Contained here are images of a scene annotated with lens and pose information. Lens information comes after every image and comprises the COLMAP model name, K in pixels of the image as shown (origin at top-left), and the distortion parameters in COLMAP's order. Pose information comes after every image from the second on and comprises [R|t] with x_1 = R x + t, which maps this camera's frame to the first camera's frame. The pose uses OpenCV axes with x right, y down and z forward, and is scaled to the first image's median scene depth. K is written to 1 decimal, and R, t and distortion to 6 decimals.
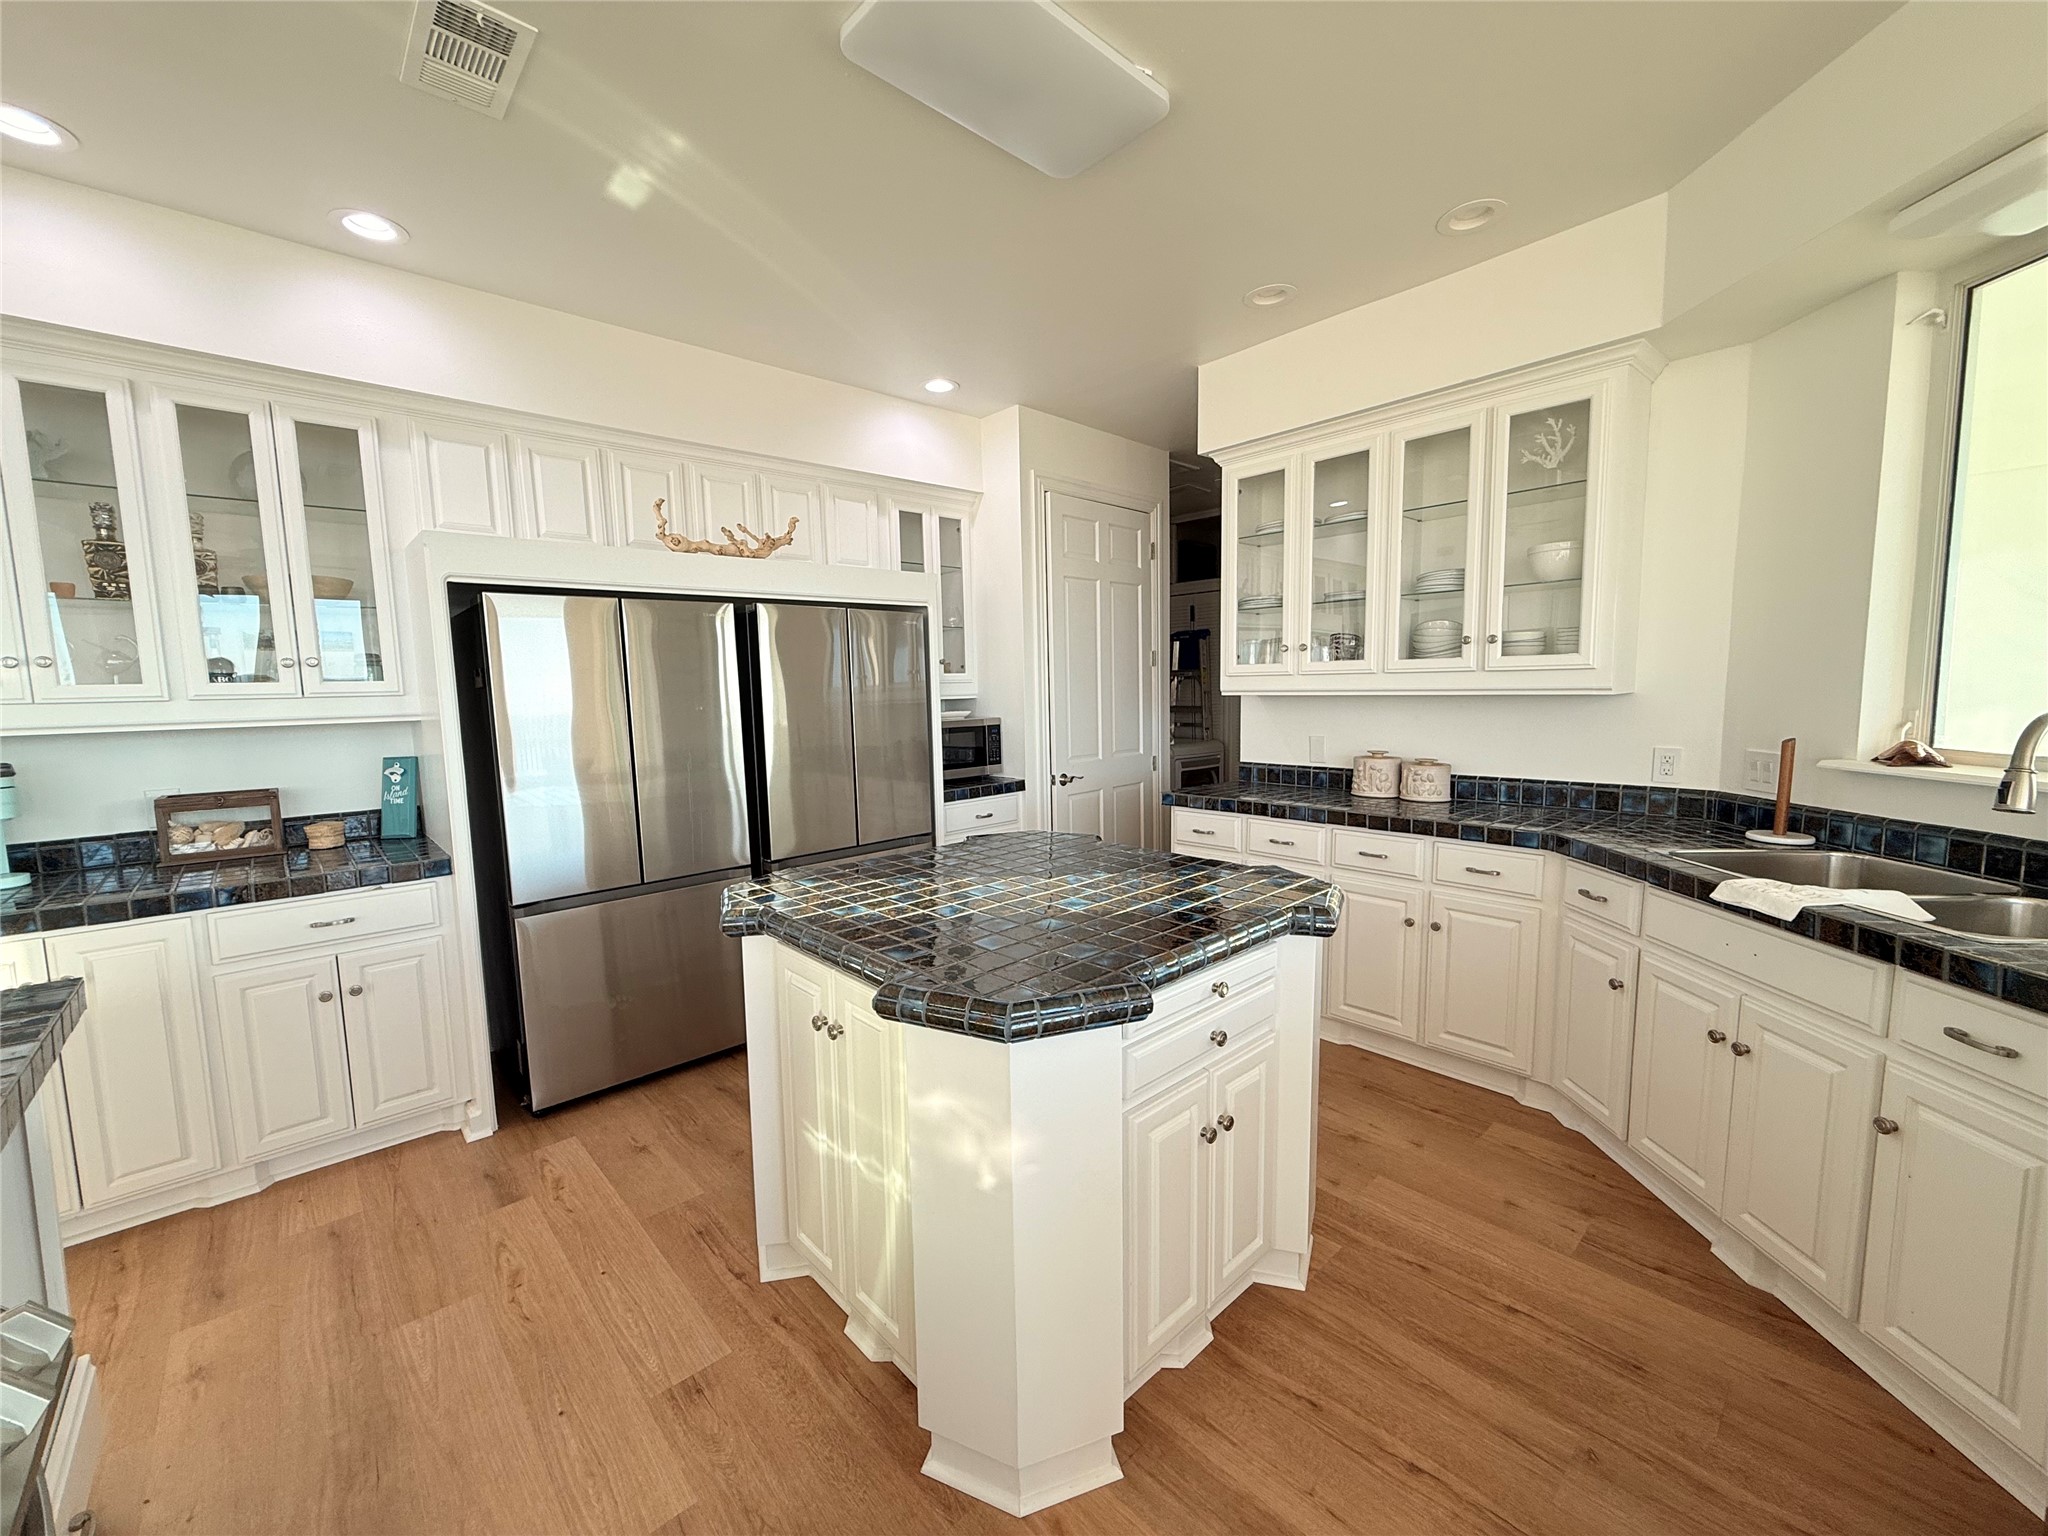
lens RADIAL K [[814.1, 0, 1027.0], [0, 814.1, 770.5], [0, 0, 1]] dist [0.001233, -0.000030]
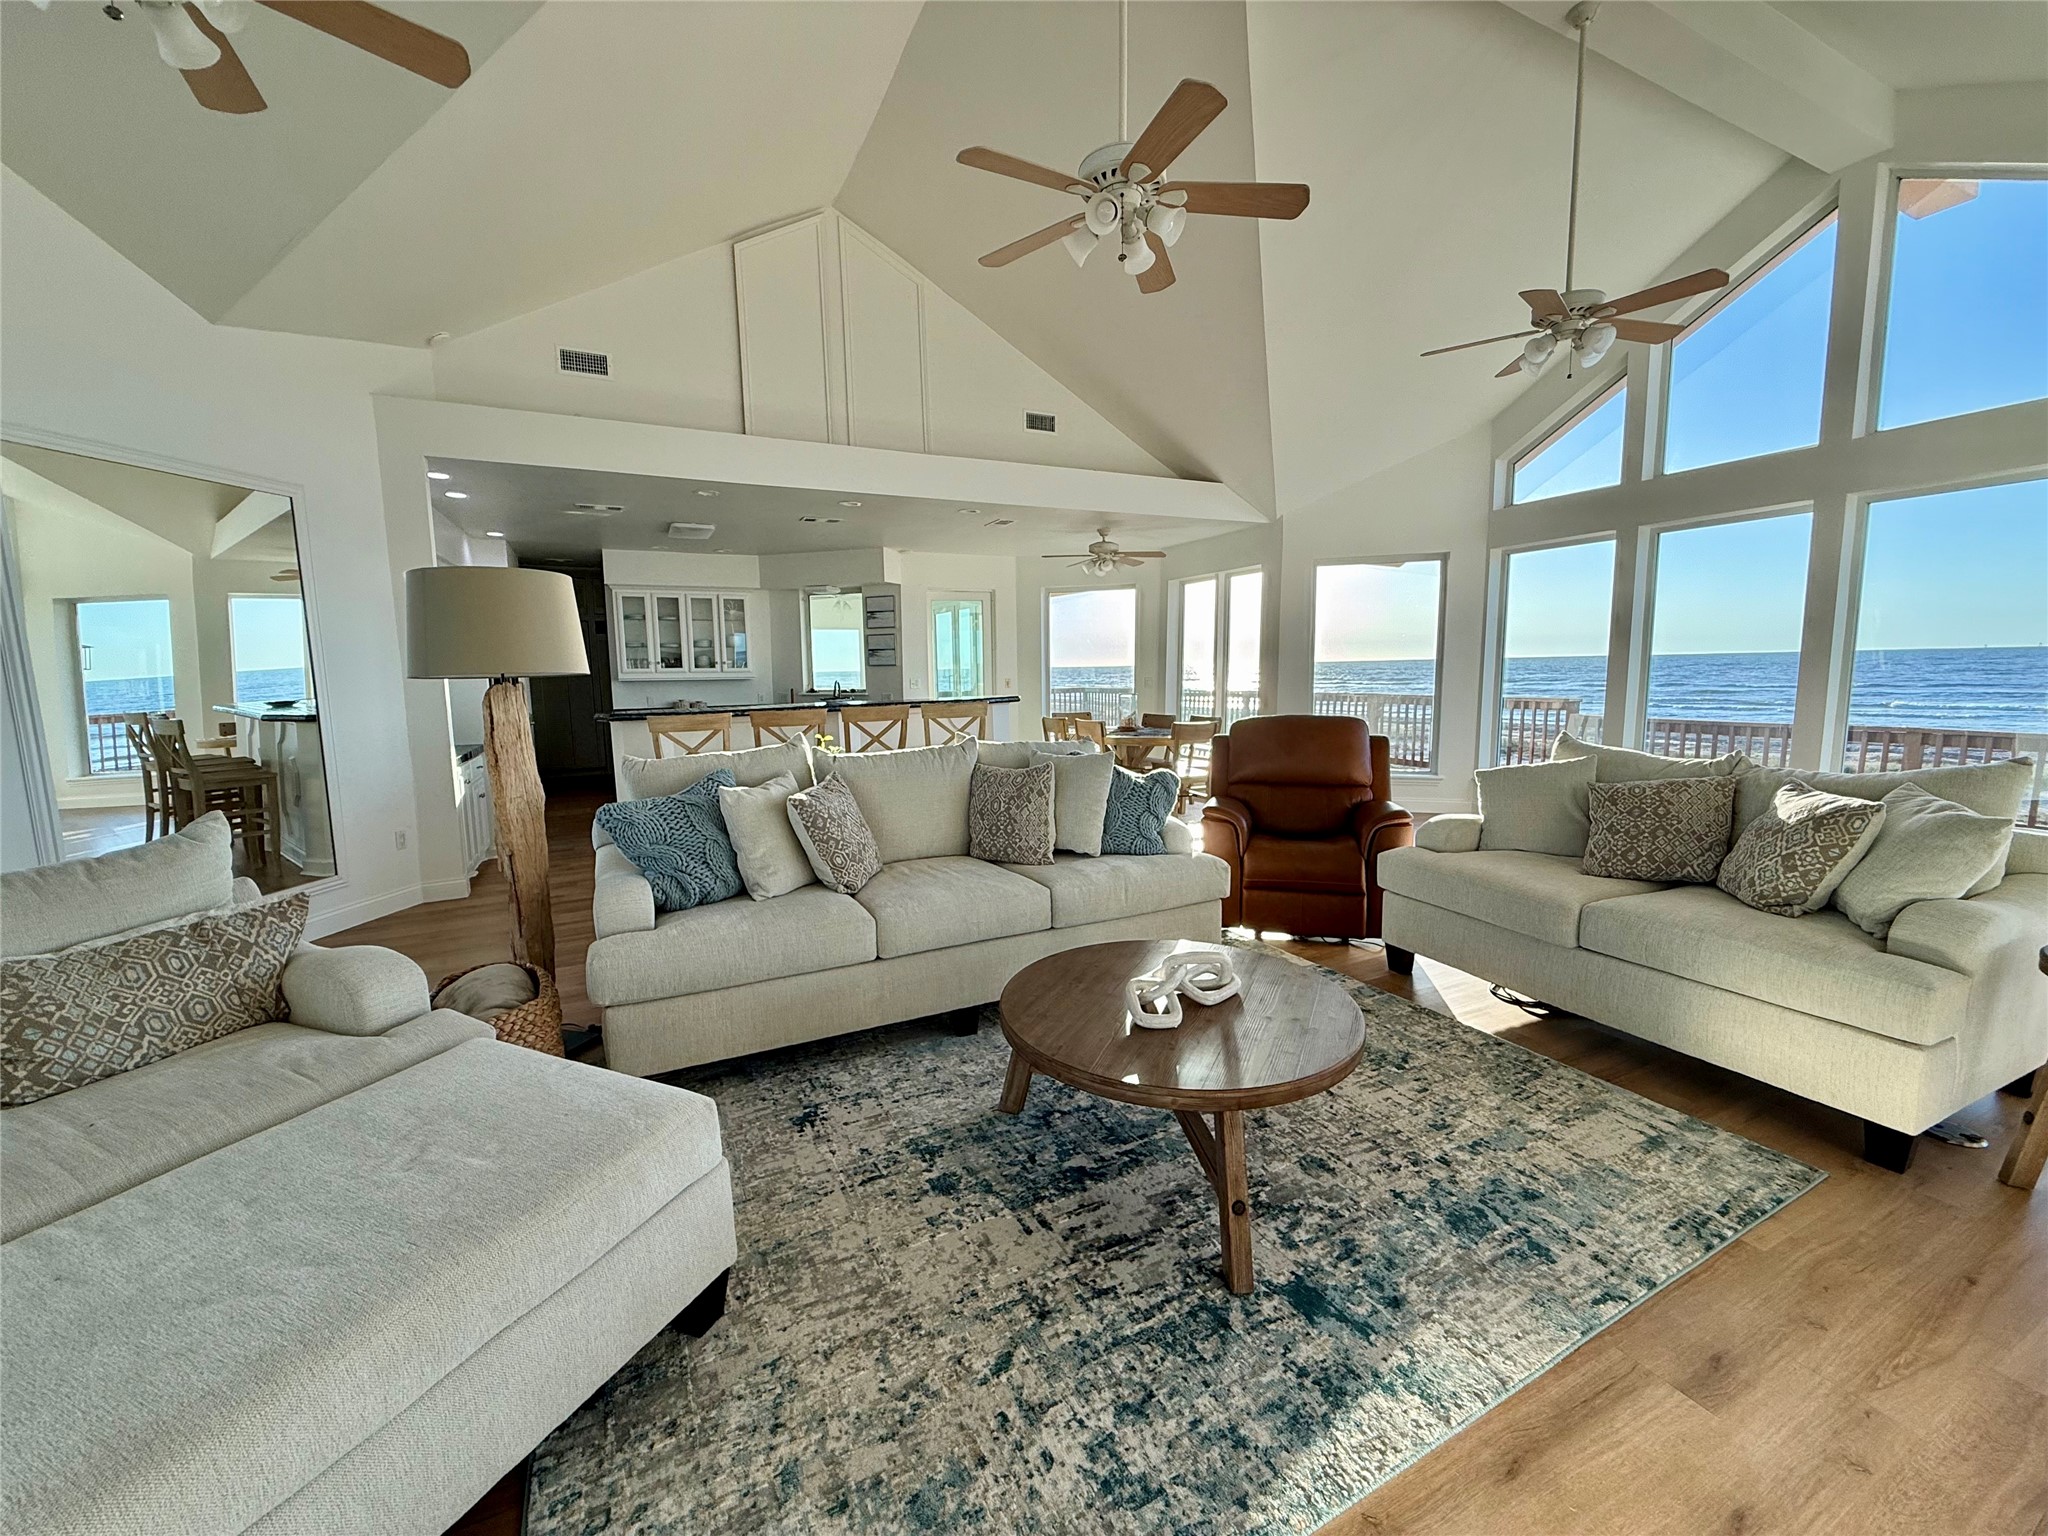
lens RADIAL K [[814.1, 0, 1017.7], [0, 814.1, 765.2], [0, 0, 1]] dist [0.001233, -0.000030]
pose [[0.303584, -0.093824, 0.948174, -1.999844], [0.107812, 0.992131, 0.063654, 0.153356], [-0.946685, 0.082900, 0.311310, -1.015540]]
